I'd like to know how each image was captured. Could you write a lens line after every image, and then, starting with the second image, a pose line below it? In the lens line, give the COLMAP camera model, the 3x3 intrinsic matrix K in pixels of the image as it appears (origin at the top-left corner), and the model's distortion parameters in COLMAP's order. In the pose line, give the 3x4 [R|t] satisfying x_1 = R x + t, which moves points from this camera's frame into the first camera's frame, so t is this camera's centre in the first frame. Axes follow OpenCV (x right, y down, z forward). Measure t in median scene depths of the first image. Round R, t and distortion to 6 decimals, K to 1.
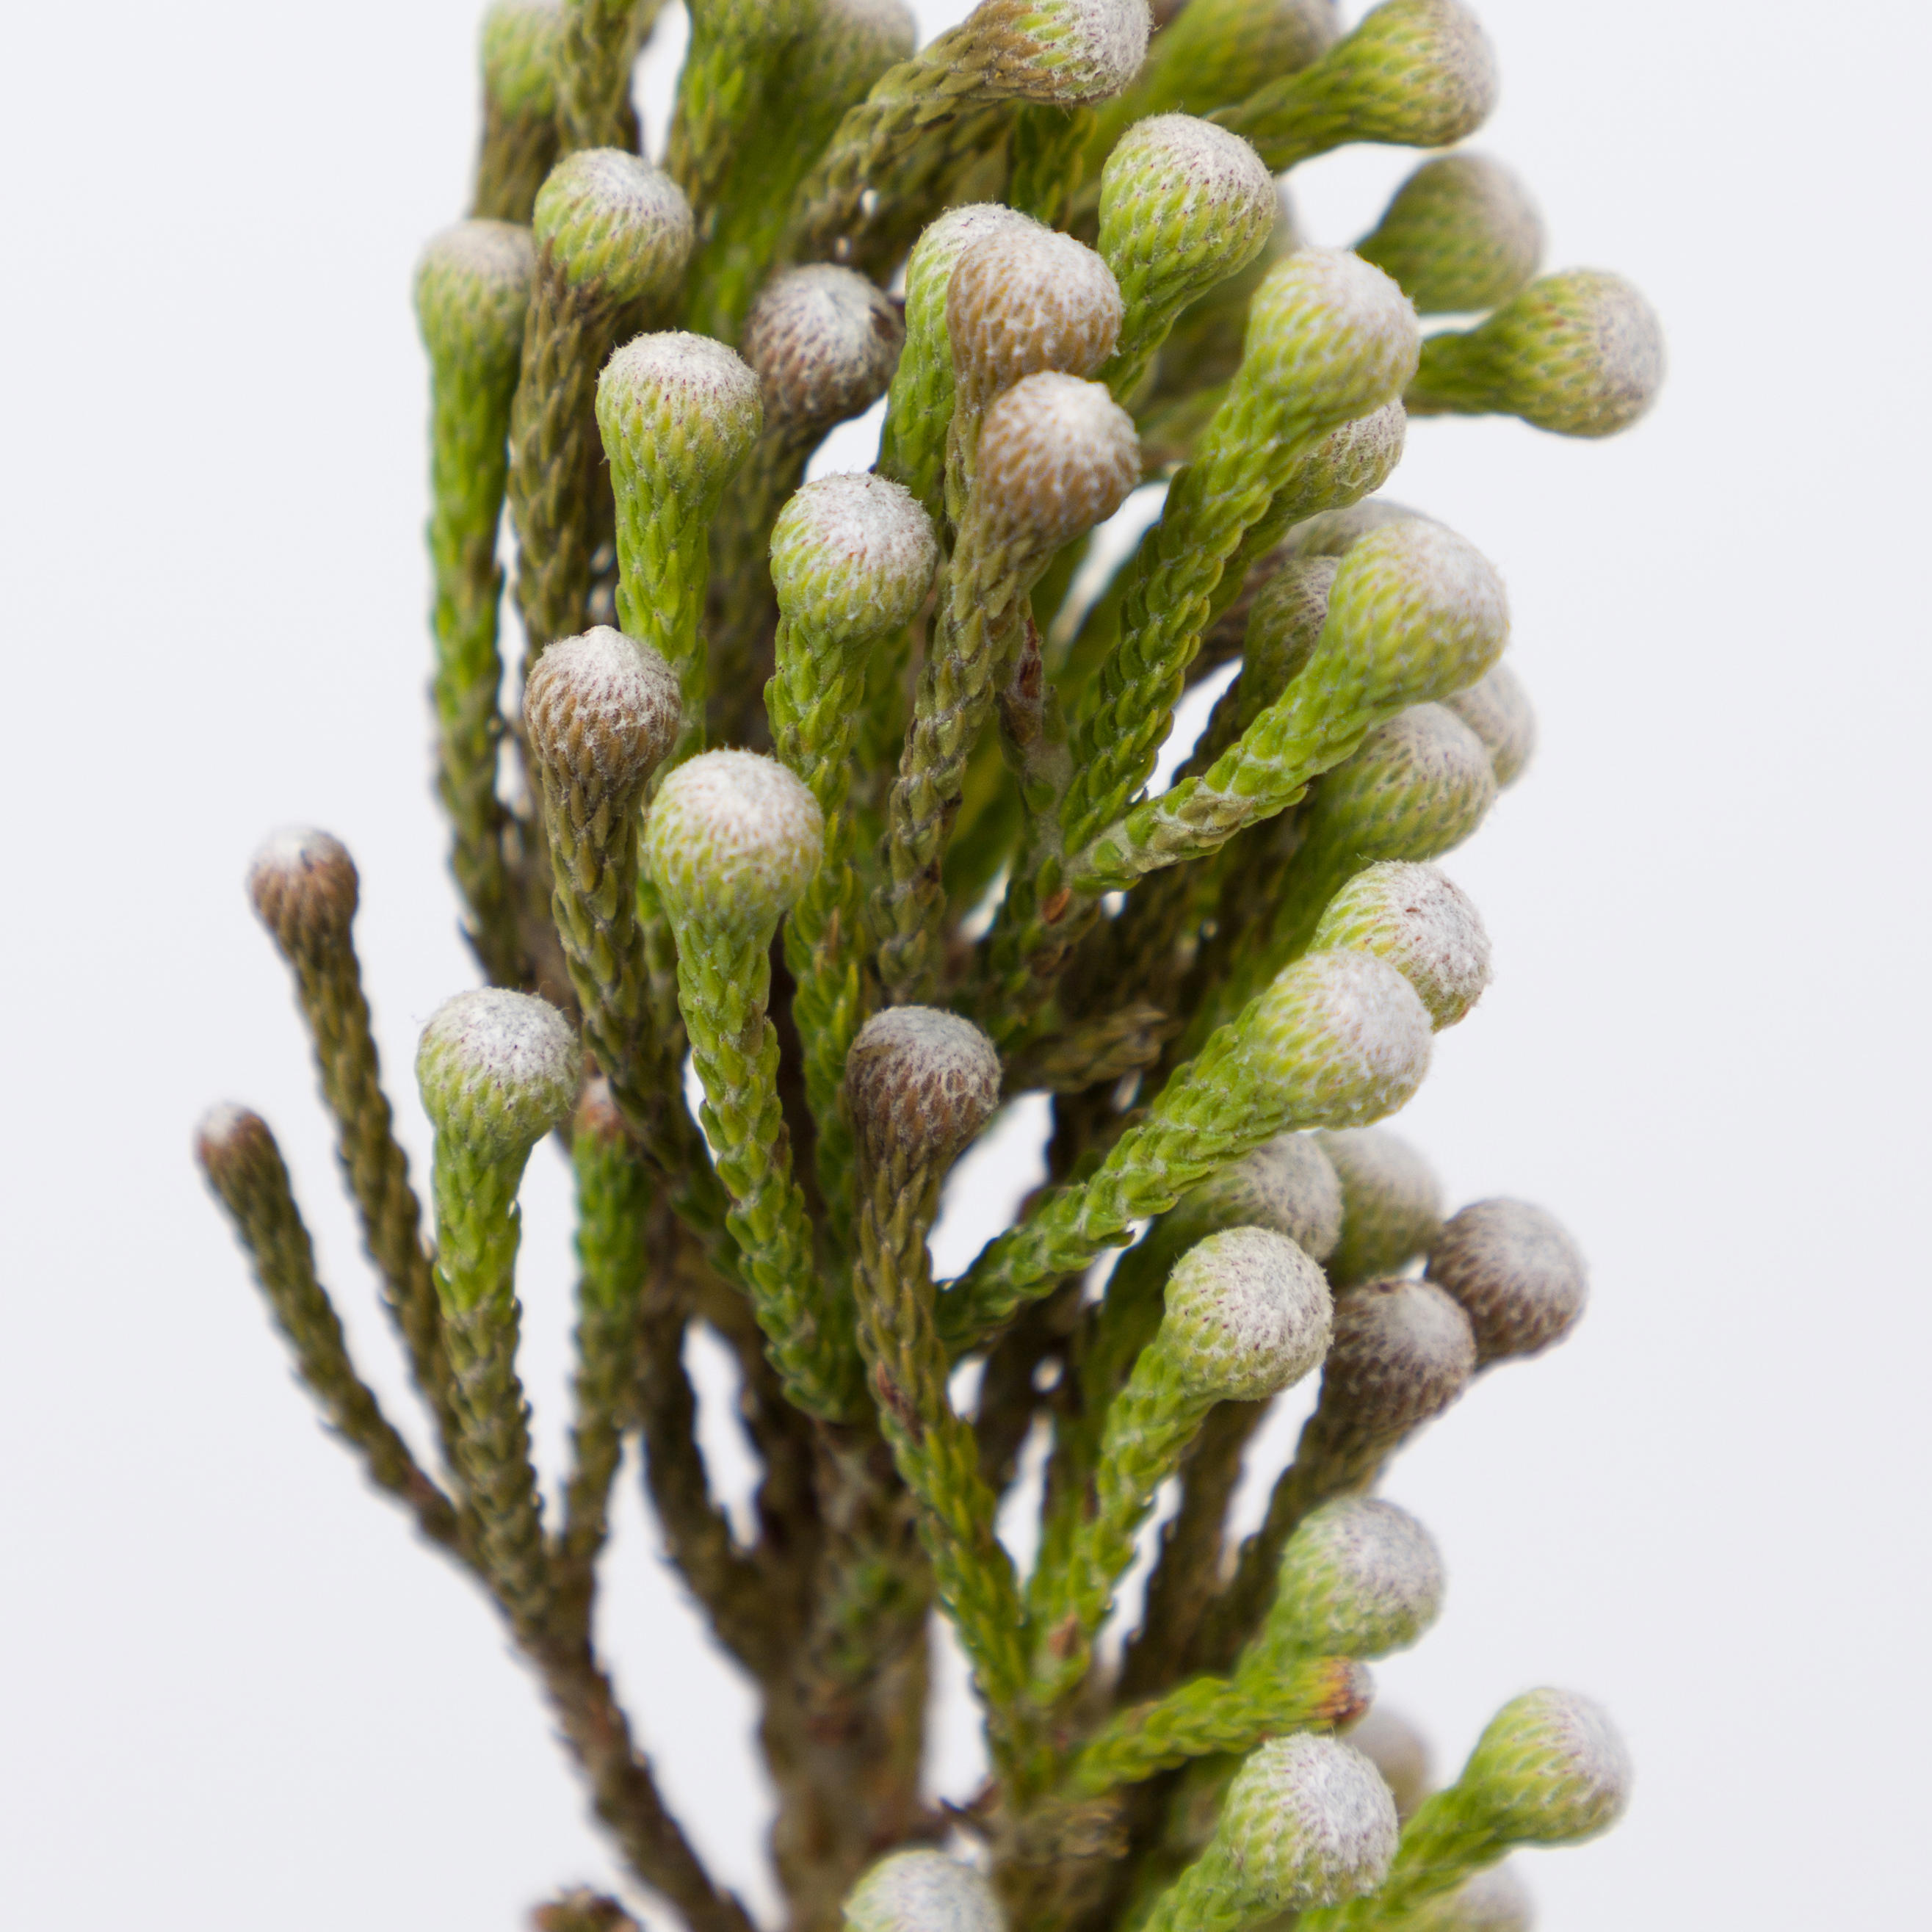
lens RADIAL K [[11420.1, 0, 965.9], [0, 11420.1, 965.9], [0, 0, 1]] dist [0.025786, 0.000000]
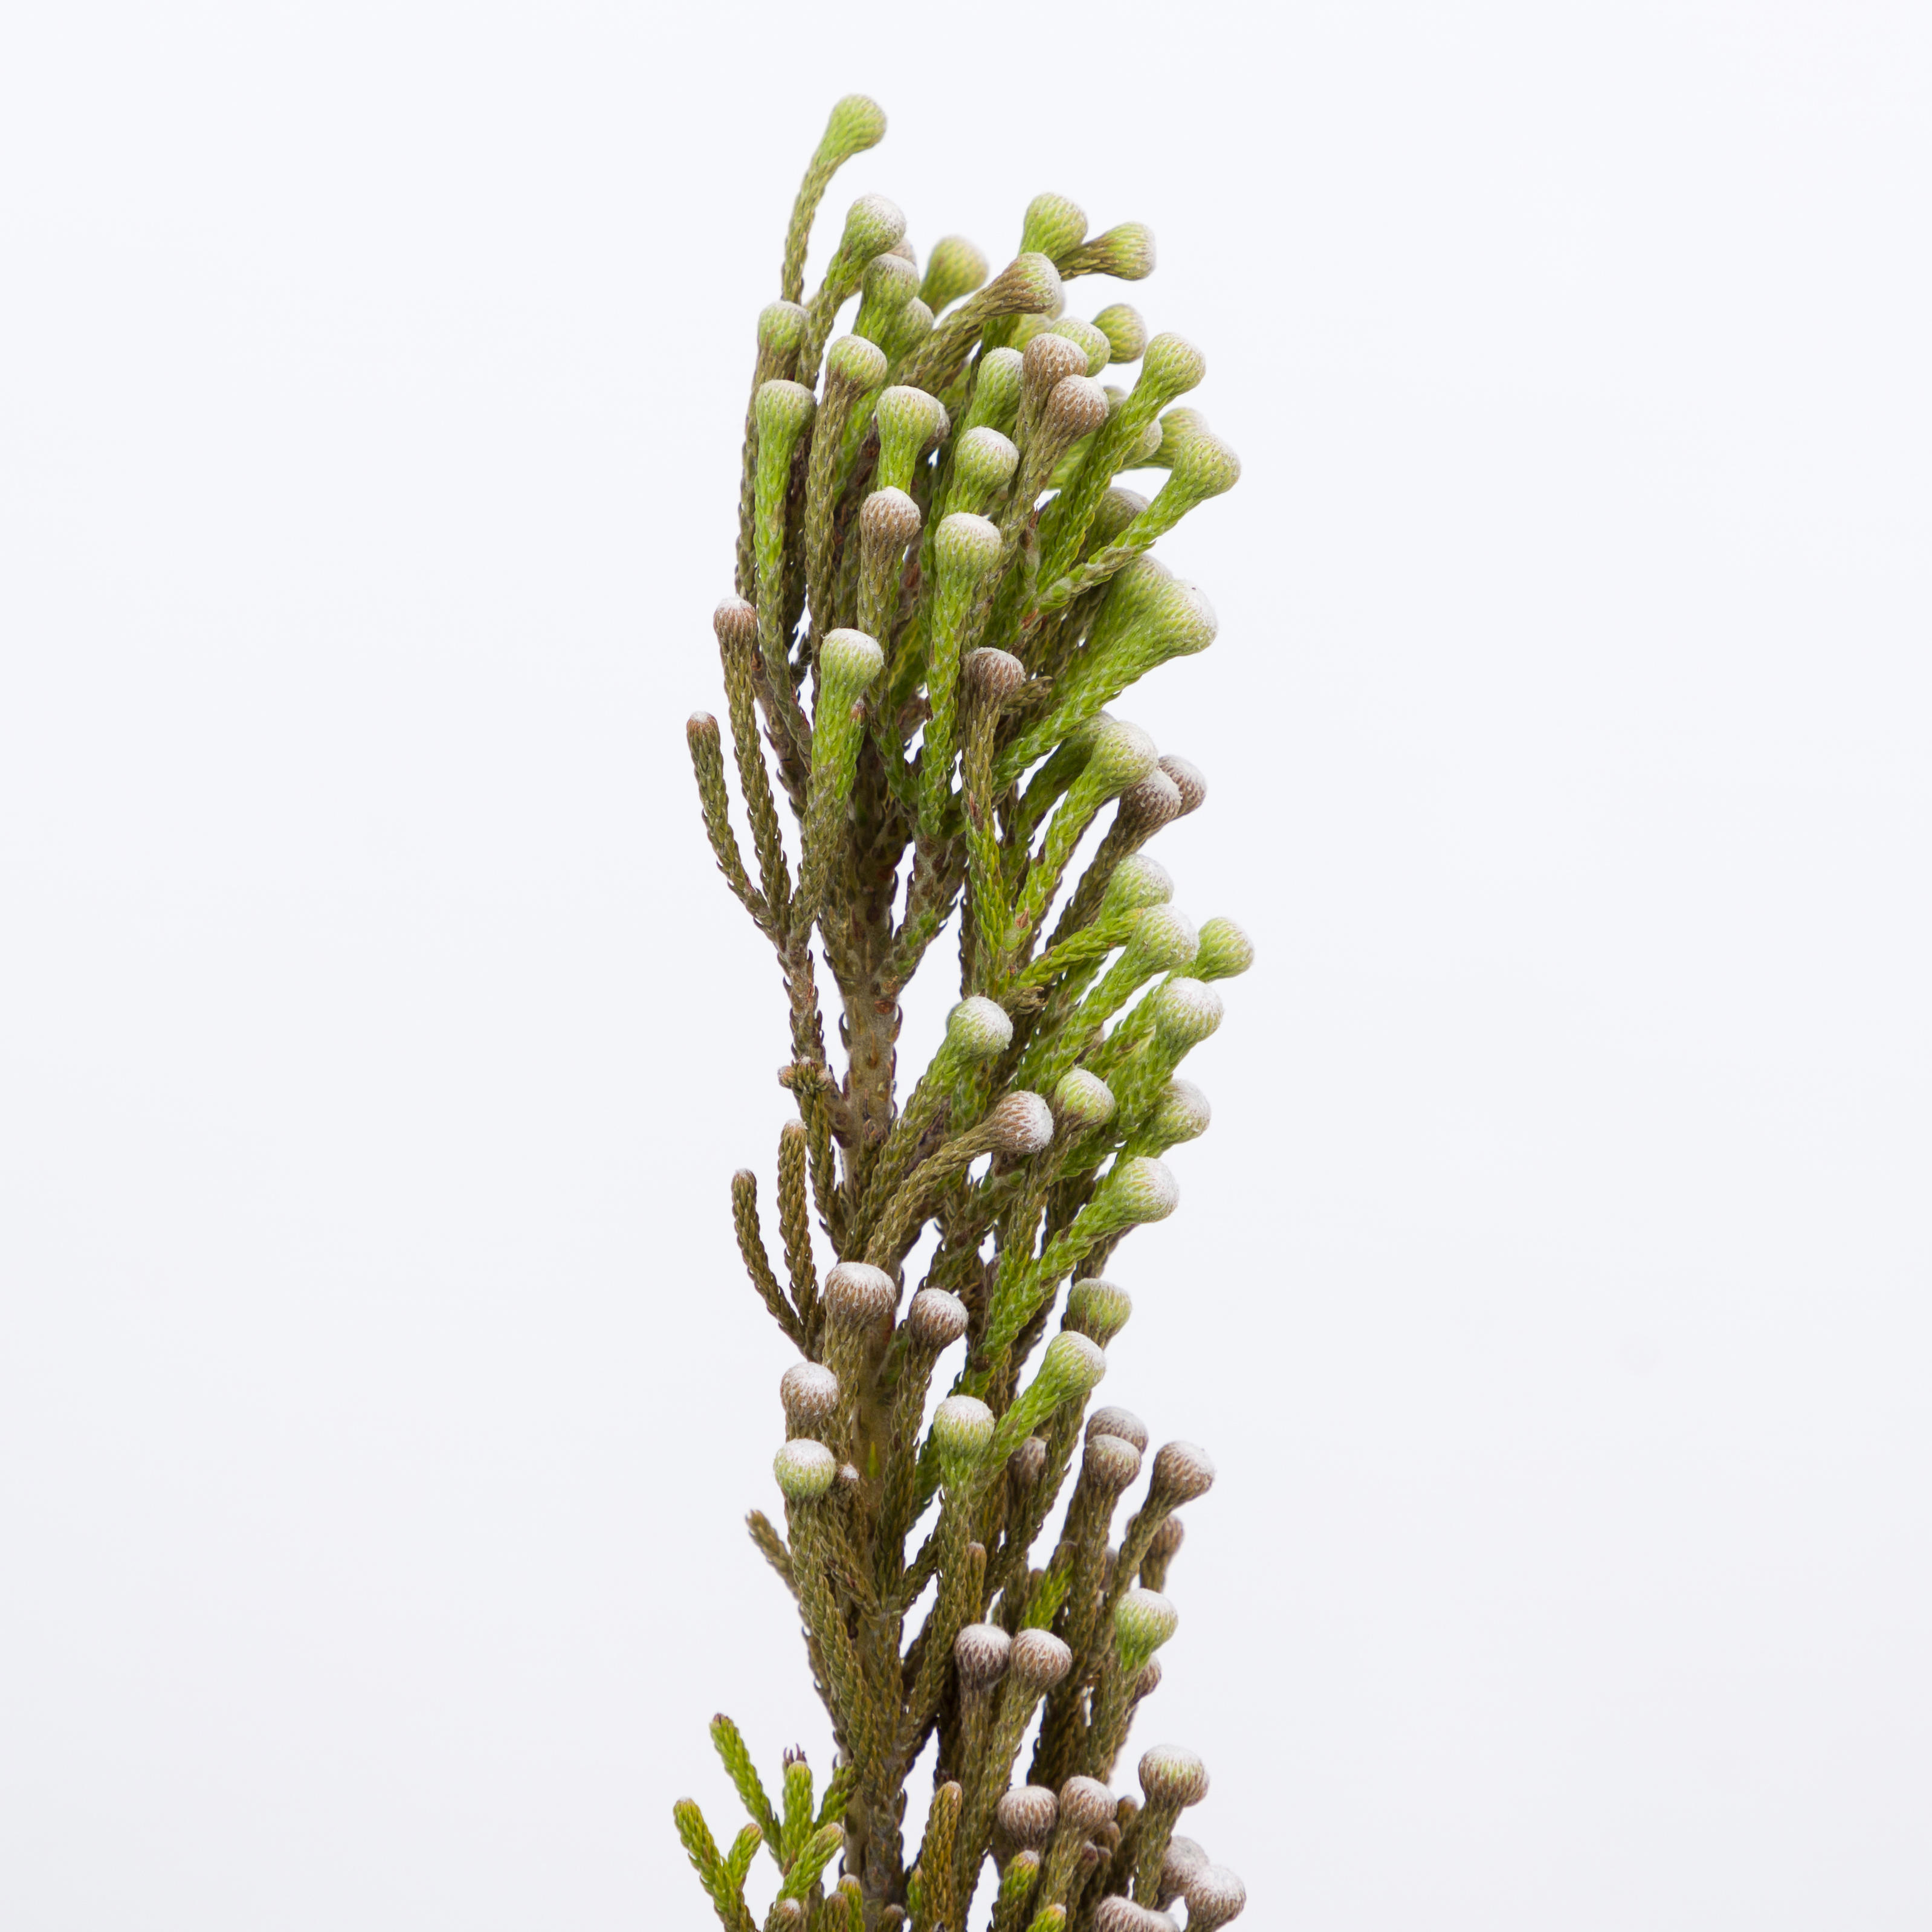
lens RADIAL K [[11420.1, 0, 966.9], [0, 11420.1, 966.1], [0, 0, 1]] dist [0.025786, 0.000000]
pose [[0.924995, 0.030359, 0.378764, -1.013392], [0.089589, 0.951277, -0.295036, 0.857499], [-0.369266, 0.306840, 0.877207, -1.293369]]
